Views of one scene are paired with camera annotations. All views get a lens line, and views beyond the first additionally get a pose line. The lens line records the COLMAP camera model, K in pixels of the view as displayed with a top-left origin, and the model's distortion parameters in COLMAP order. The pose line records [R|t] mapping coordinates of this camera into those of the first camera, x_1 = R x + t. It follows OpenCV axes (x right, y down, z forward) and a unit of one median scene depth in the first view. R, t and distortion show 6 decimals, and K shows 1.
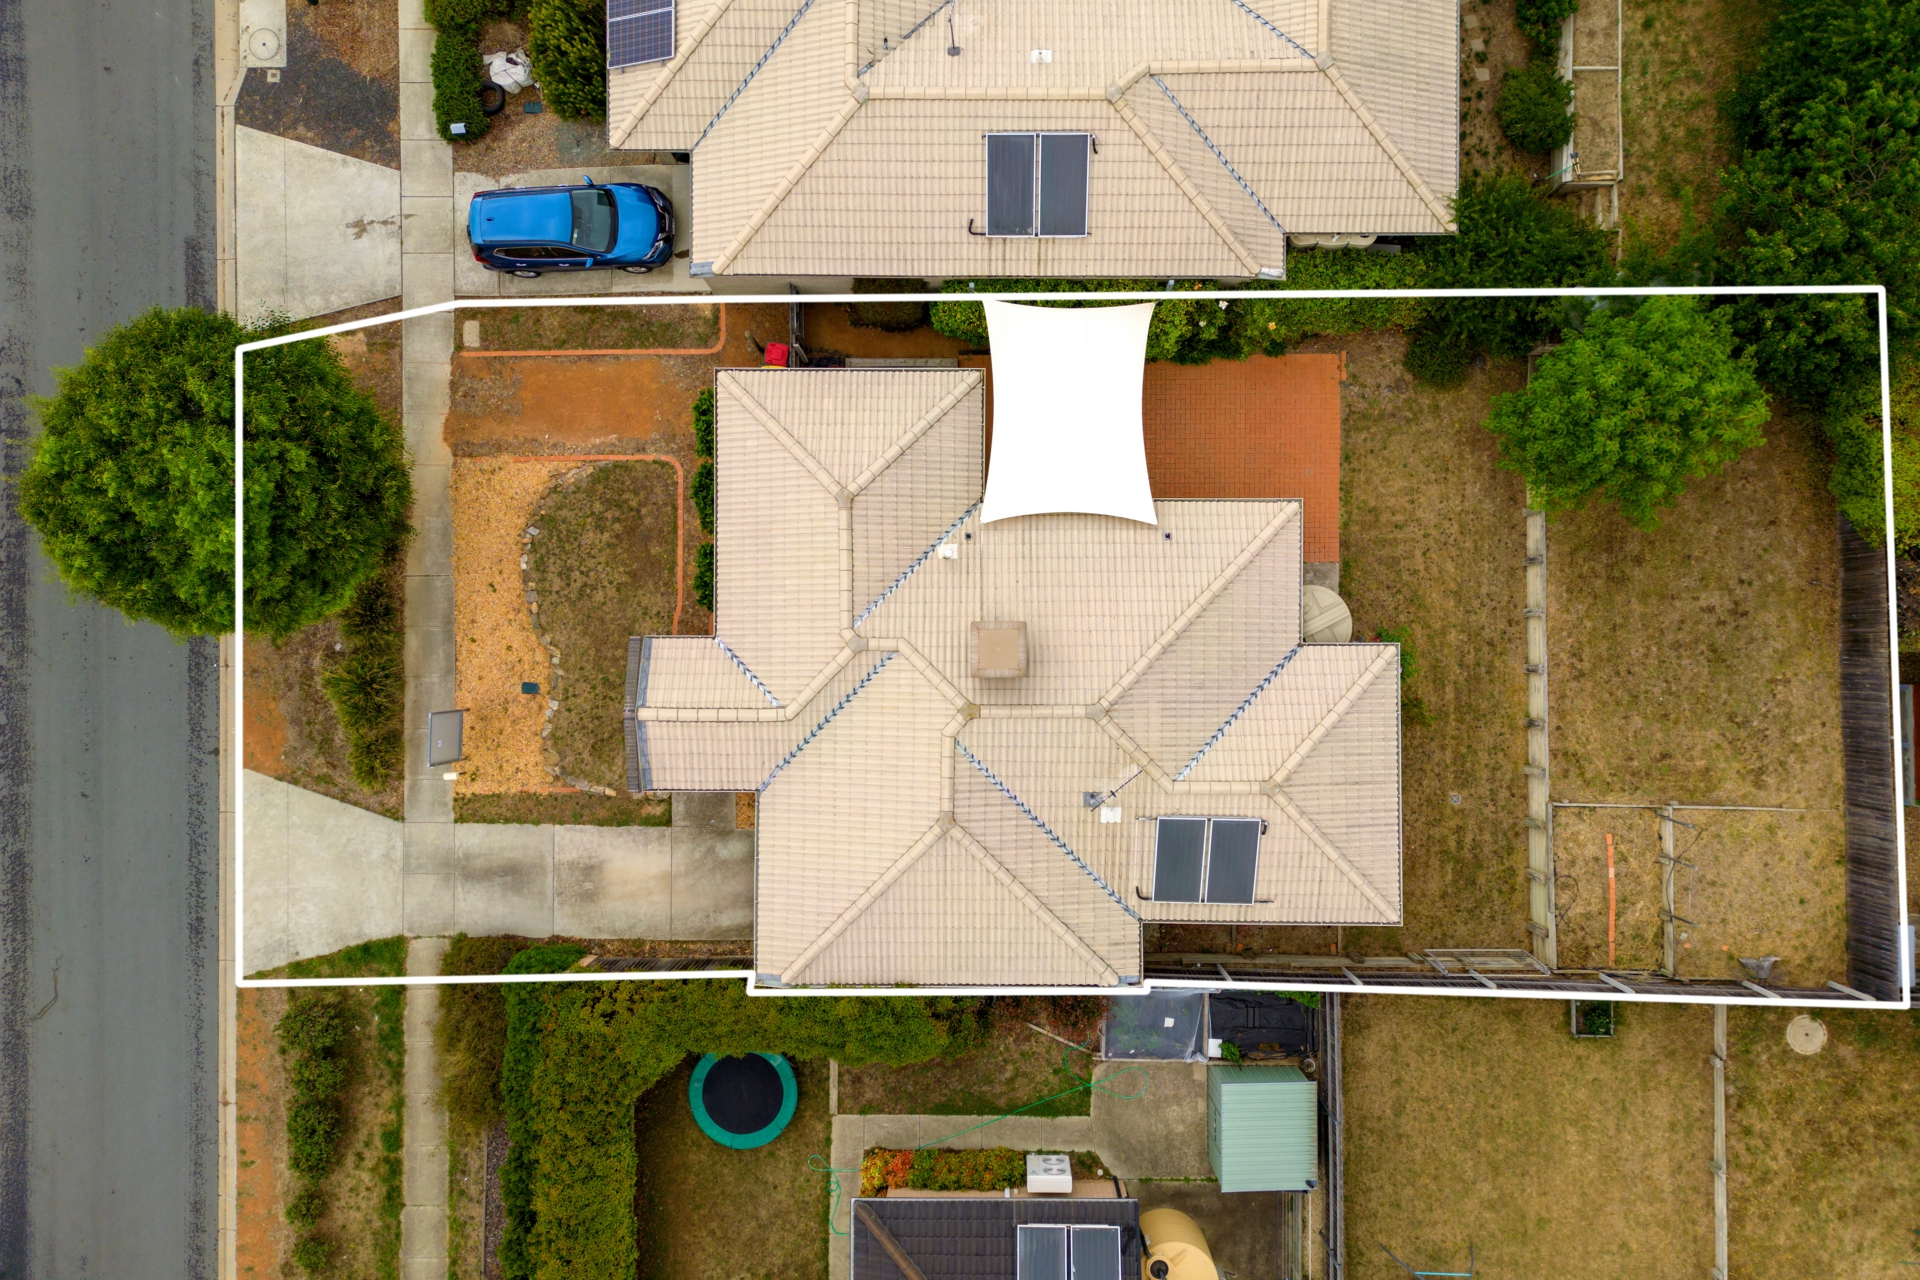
lens RADIAL K [[1383.1, 0, 970.9], [0, 1383.1, 634.2], [0, 0, 1]] dist [0.098104, -0.102887]
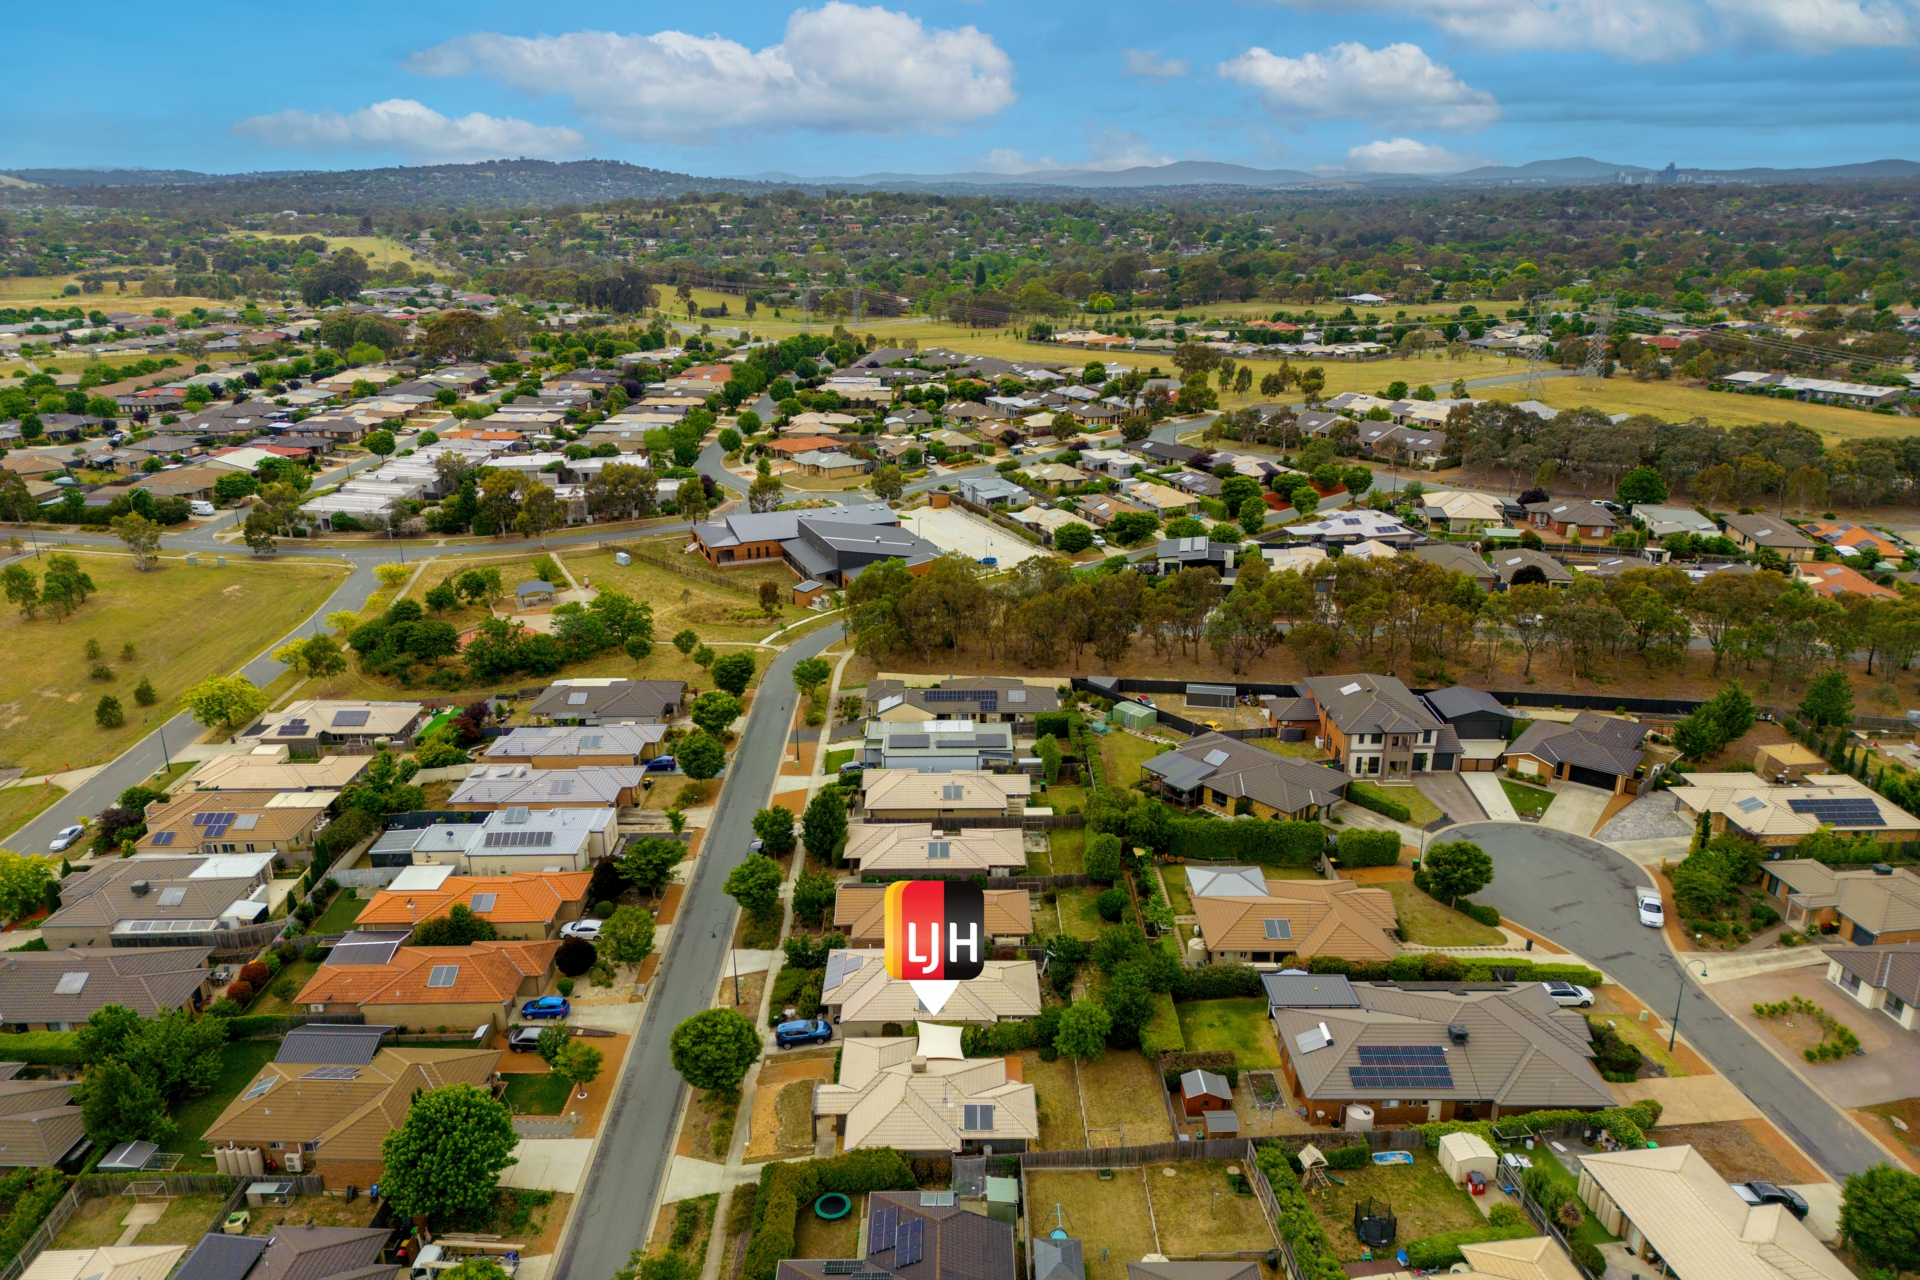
lens RADIAL K [[1337.4, 0, 963.2], [0, 1337.4, 615.2], [0, 0, 1]] dist [0.115348, -0.143340]
pose [[0.999883, -0.005116, 0.014417, 0.081435], [0.015296, 0.316947, -0.948320, 2.677122], [0.000282, 0.948429, 0.316988, -1.120898]]
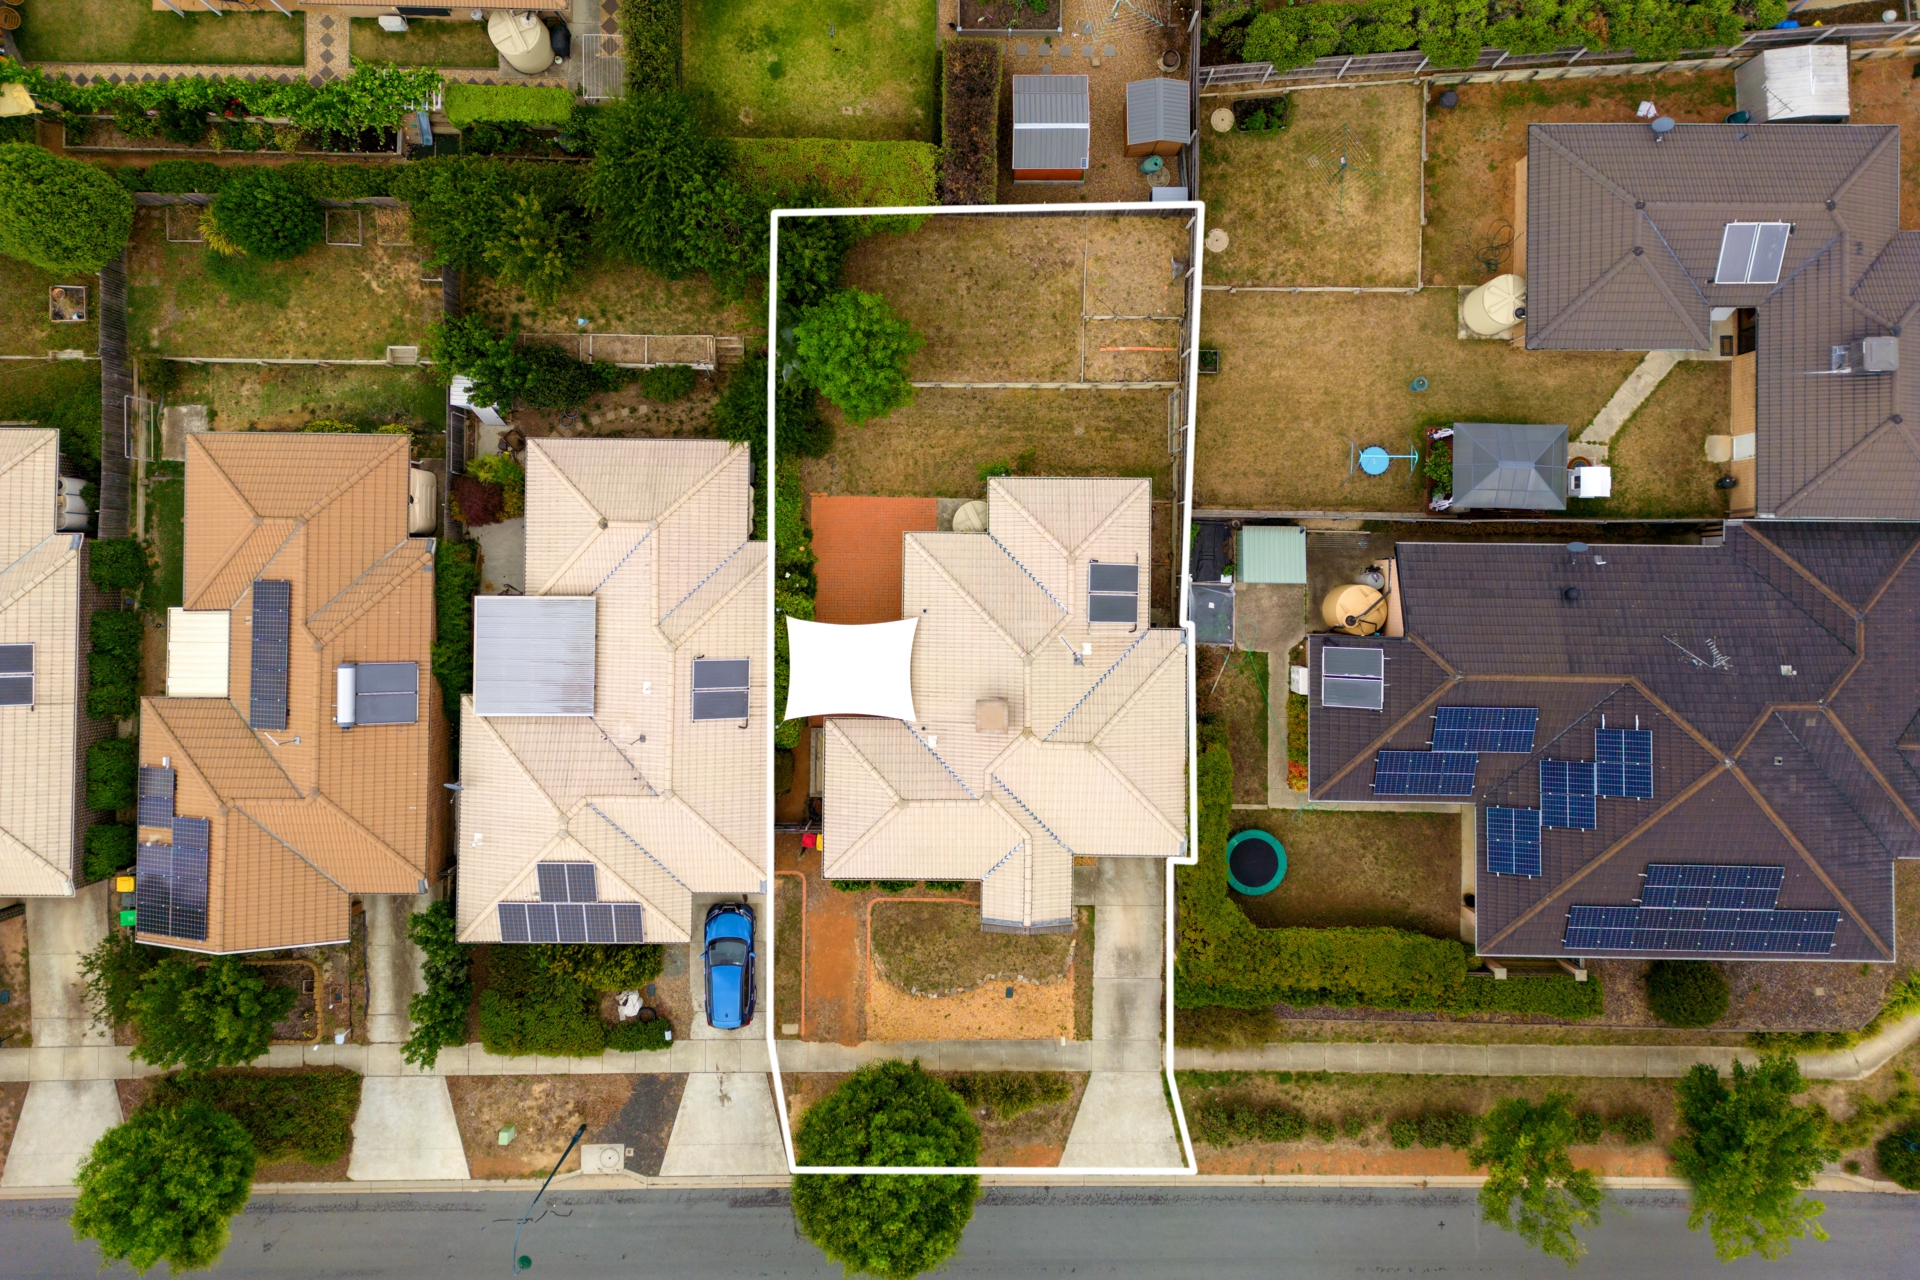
lens RADIAL K [[1361.0, 0, 965.2], [0, 1361.0, 560.7], [0, 0, 1]] dist [0.127599, -0.212096]
pose [[0.007874, -0.999695, 0.023400, 0.153890], [0.999694, 0.008418, 0.023243, -0.056033], [-0.023433, 0.023210, 0.999456, -0.630724]]
